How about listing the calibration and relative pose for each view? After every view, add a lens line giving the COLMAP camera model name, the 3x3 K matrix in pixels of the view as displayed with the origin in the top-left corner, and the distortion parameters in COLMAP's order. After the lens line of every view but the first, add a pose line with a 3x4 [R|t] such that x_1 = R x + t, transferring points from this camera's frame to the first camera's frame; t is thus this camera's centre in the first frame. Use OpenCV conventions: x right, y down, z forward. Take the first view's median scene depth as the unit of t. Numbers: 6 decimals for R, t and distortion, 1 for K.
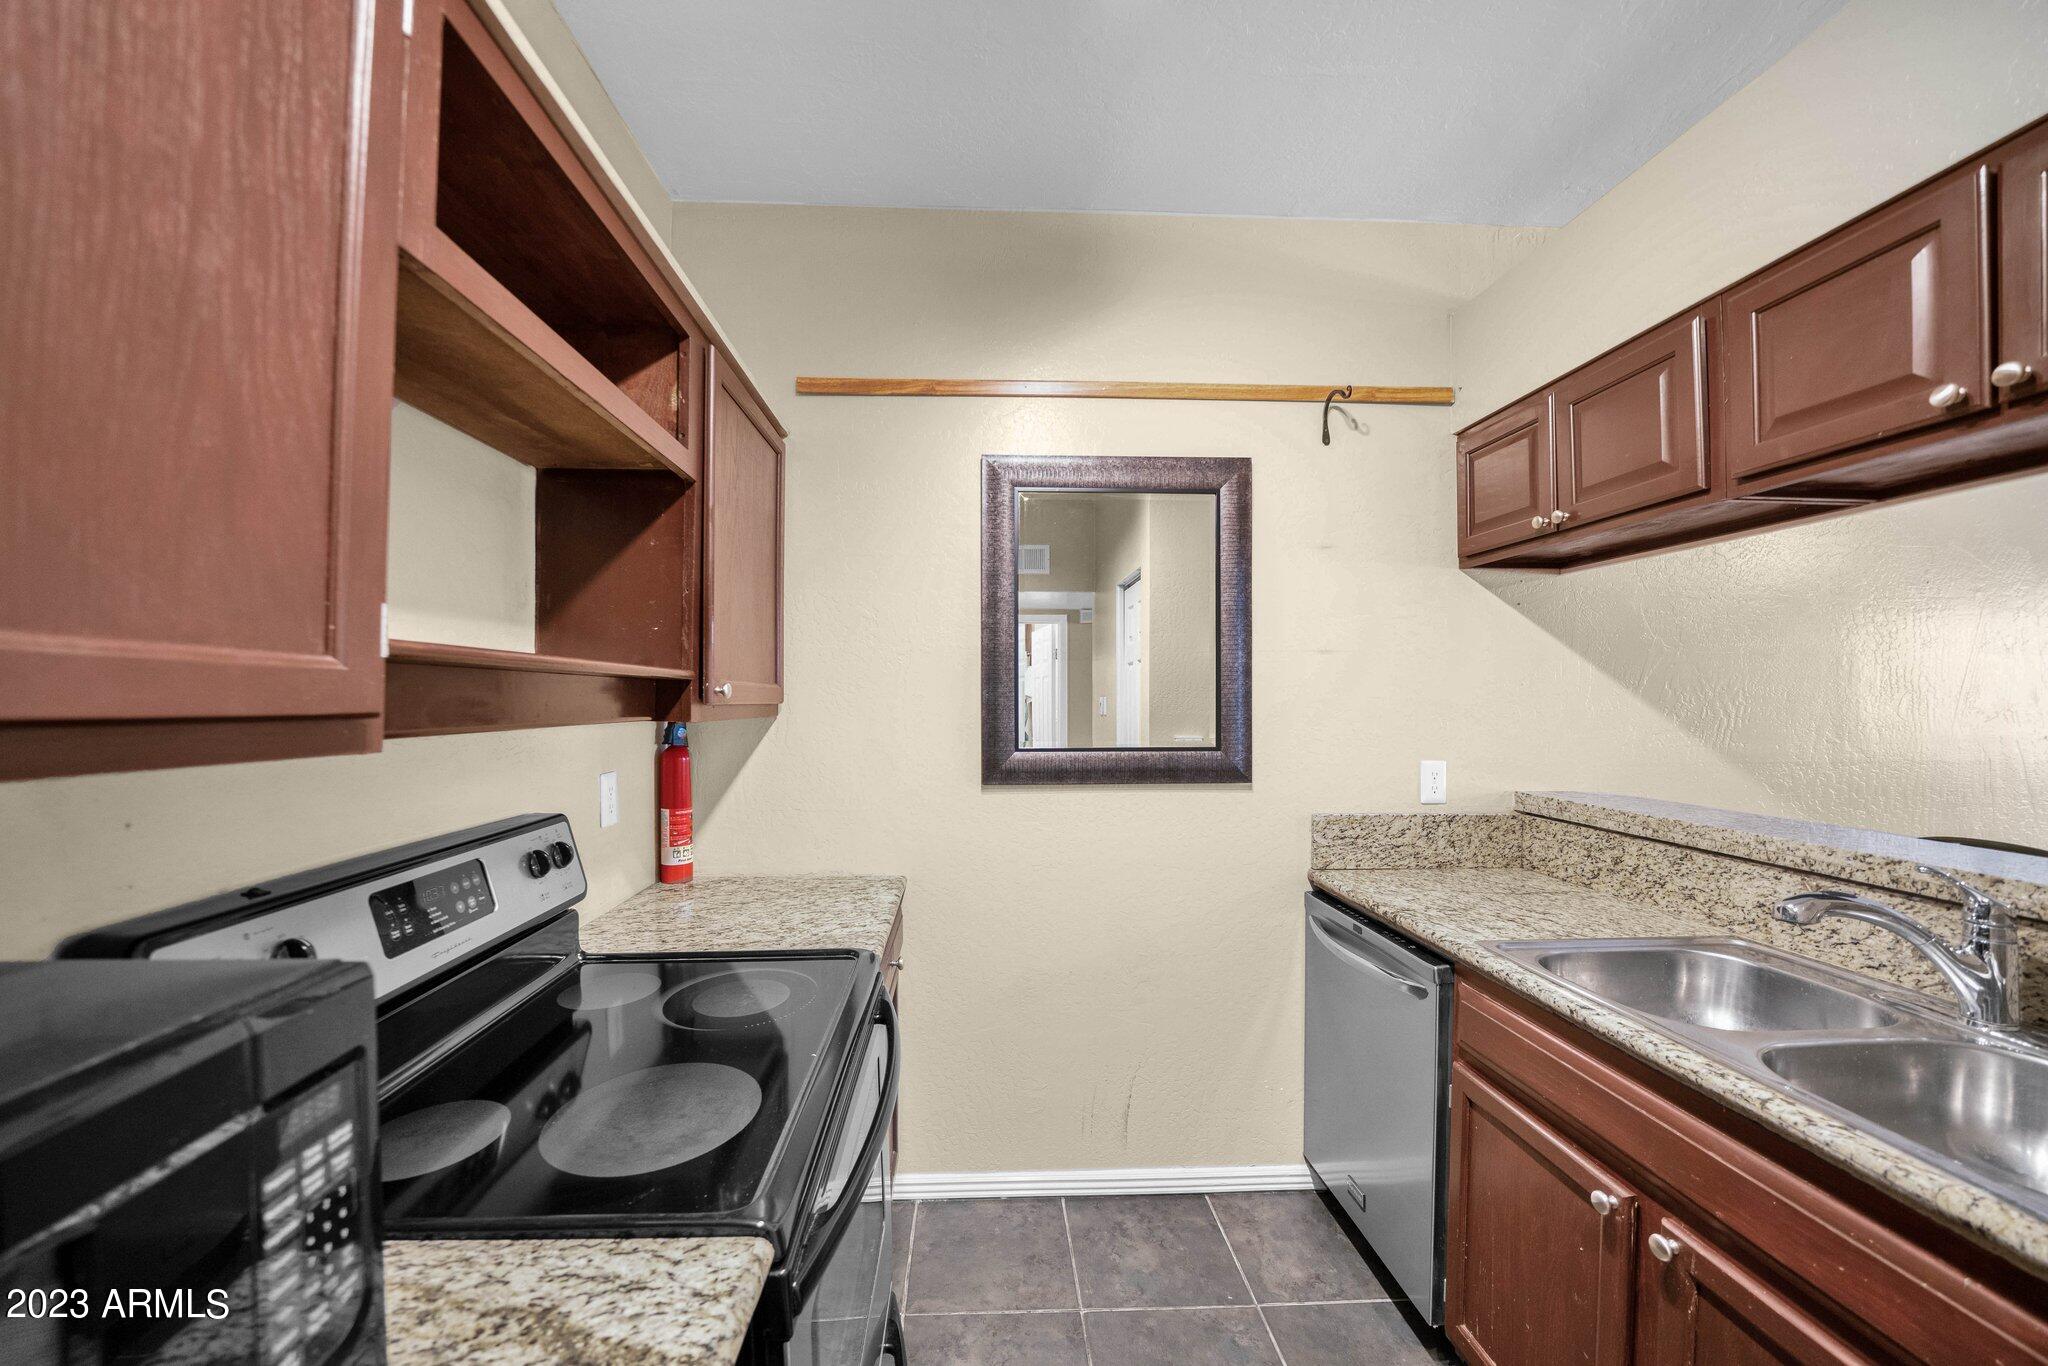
lens RADIAL K [[766.9, 0, 999.1], [0, 766.9, 700.3], [0, 0, 1]] dist [-0.025363, 0.000007]
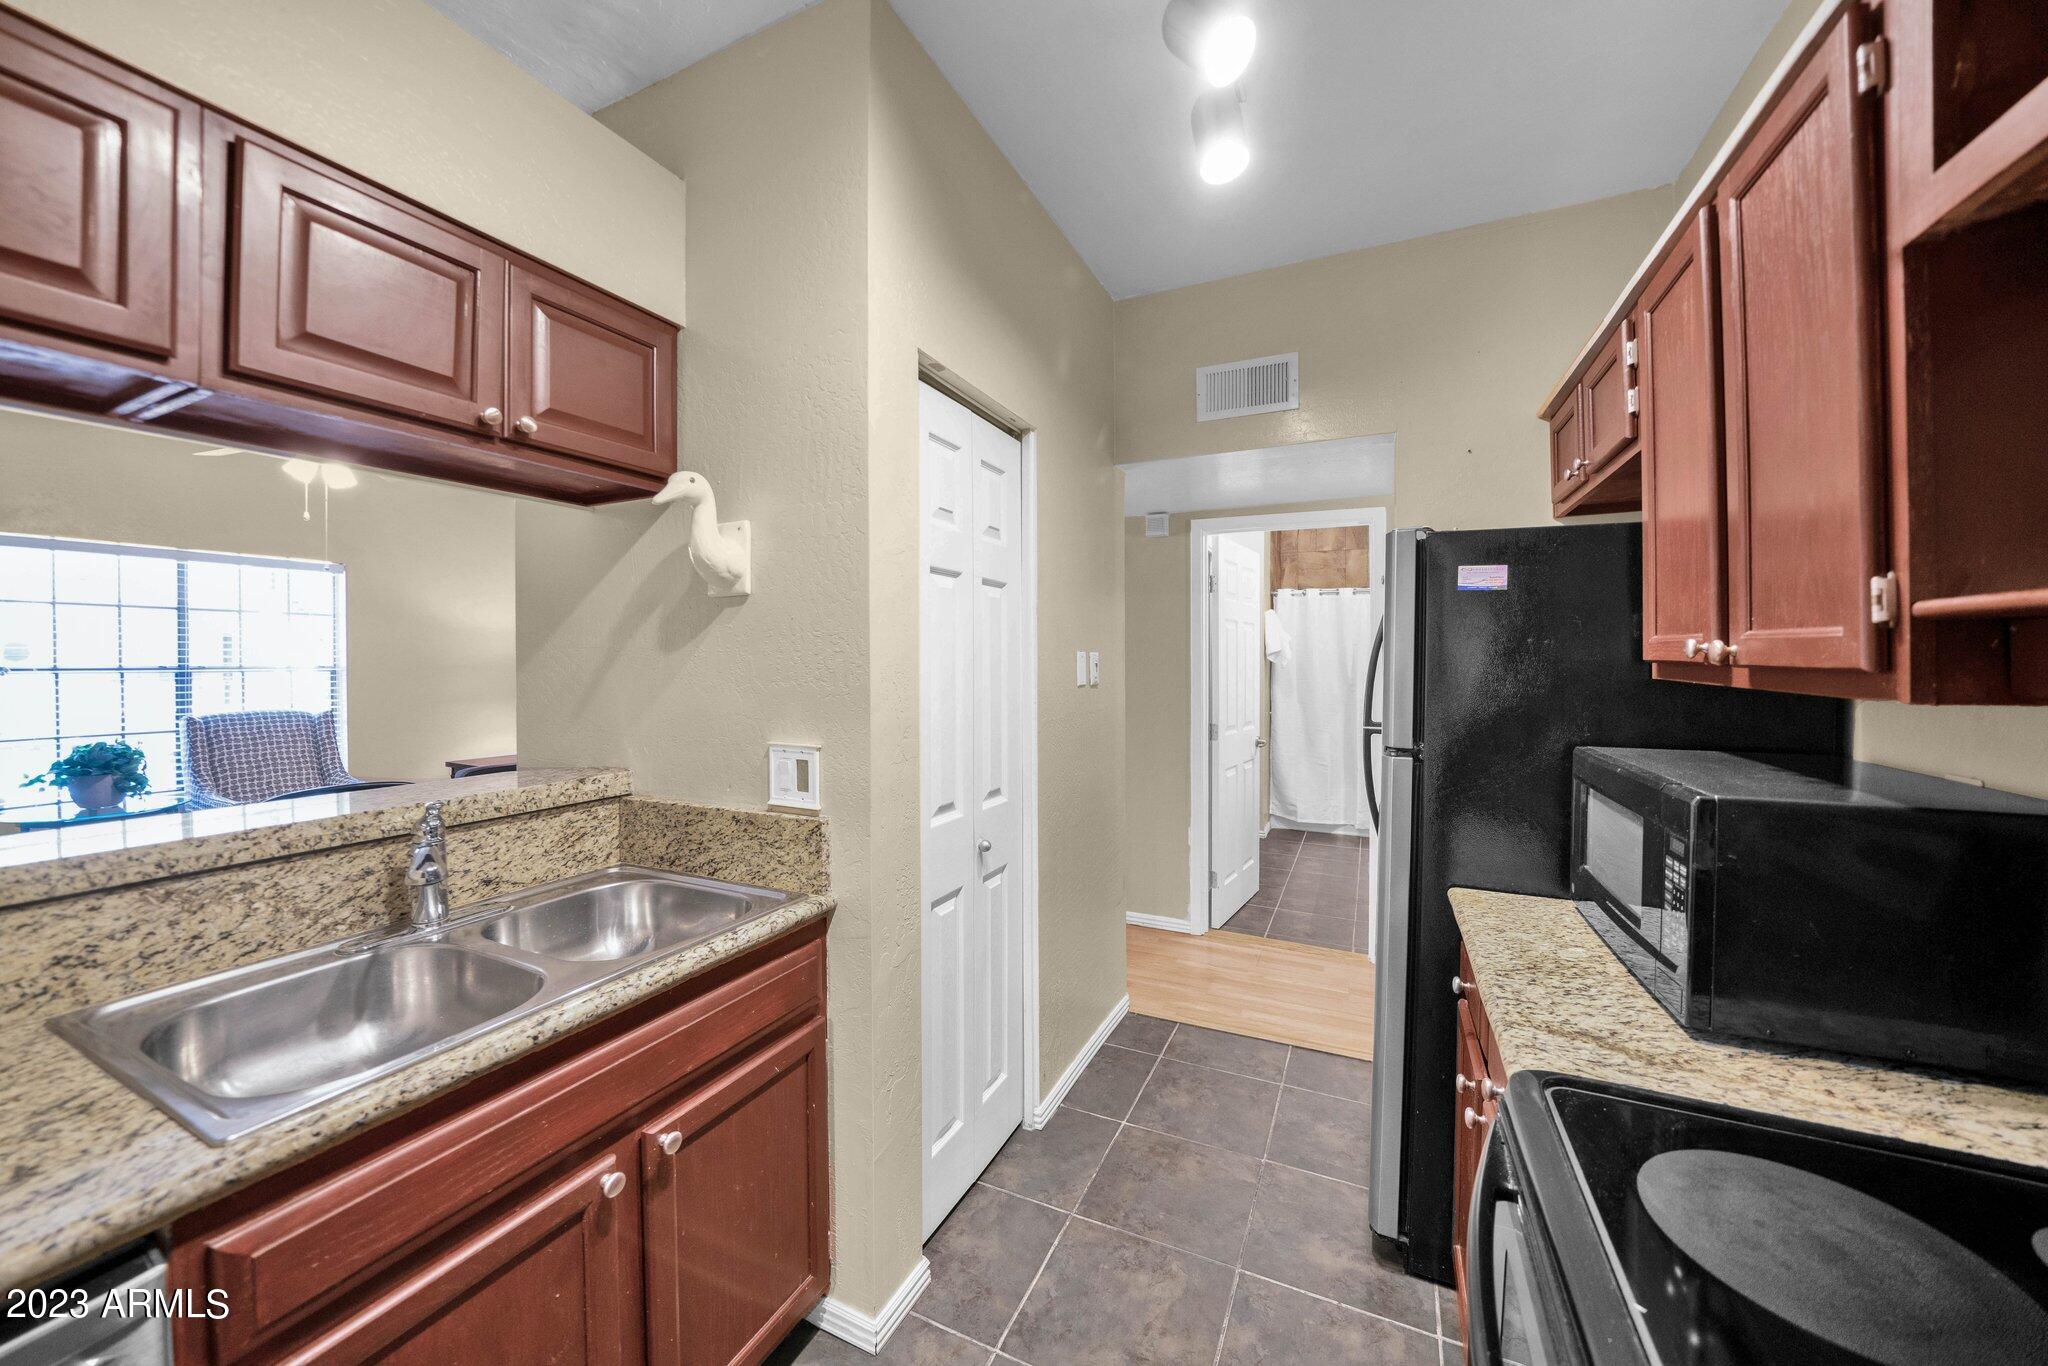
lens RADIAL K [[736.2, 0, 1021.5], [0, 736.2, 660.8], [0, 0, 1]] dist [-0.025638, 0.003119]
pose [[-0.886672, -0.001774, 0.462395, -0.077054], [0.001822, 0.999971, 0.007330, -0.003519], [-0.462395, 0.007342, -0.886644, 1.493662]]
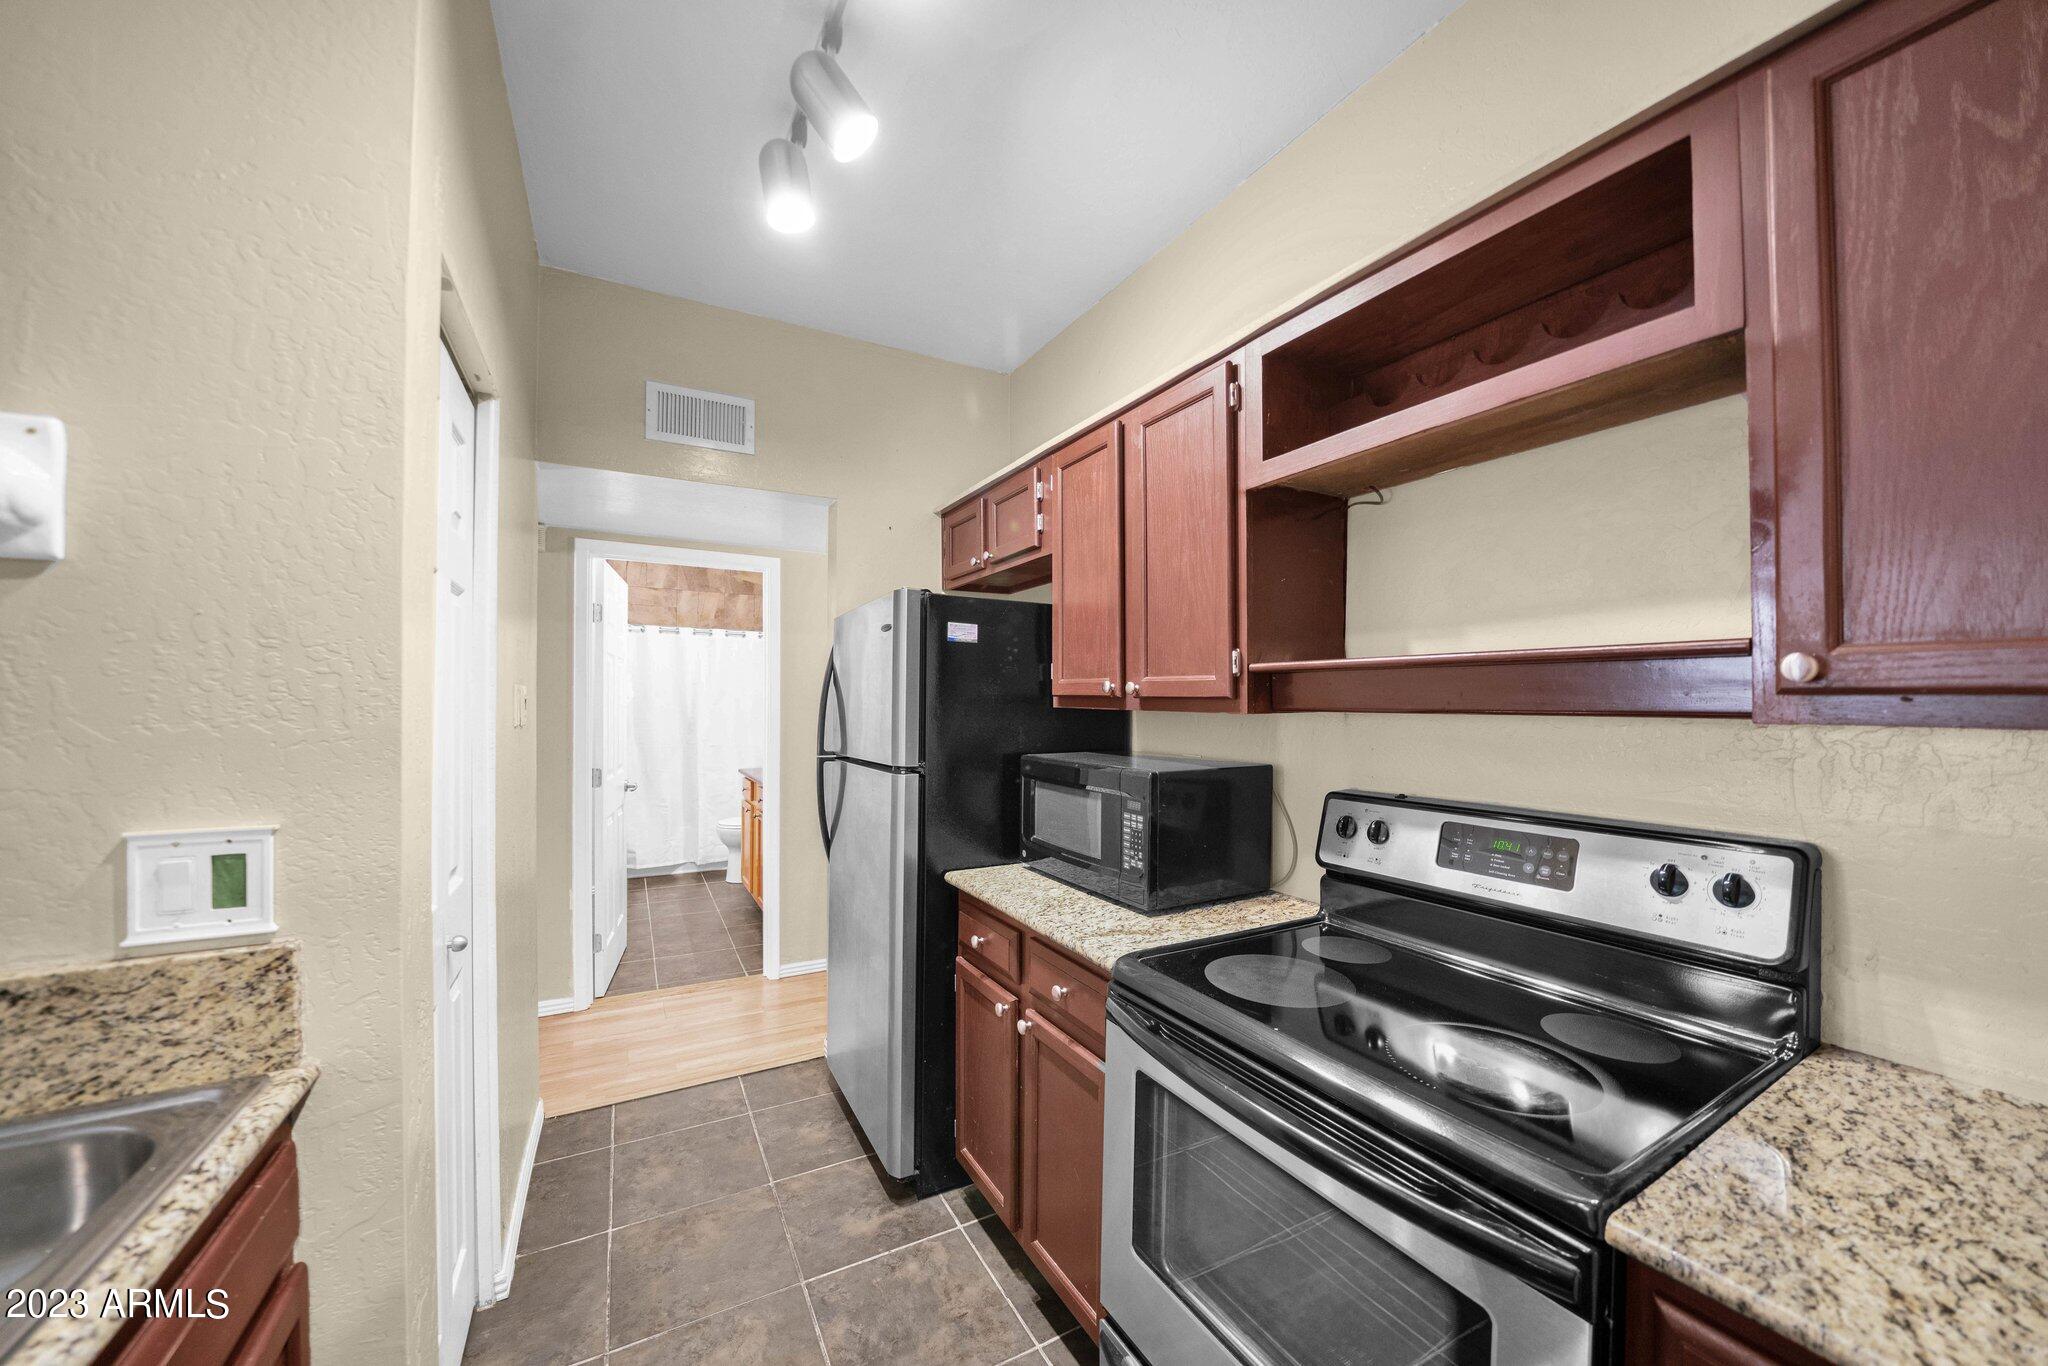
lens RADIAL K [[732.6, 0, 1025.7], [0, 732.6, 688.0], [0, 0, 1]] dist [-0.021684, 0.000177]
pose [[-0.891767, -0.009417, -0.452396, 0.463909], [-0.003974, 0.999908, -0.012980, 0.012449], [0.452477, -0.009778, -0.891722, 1.567091]]
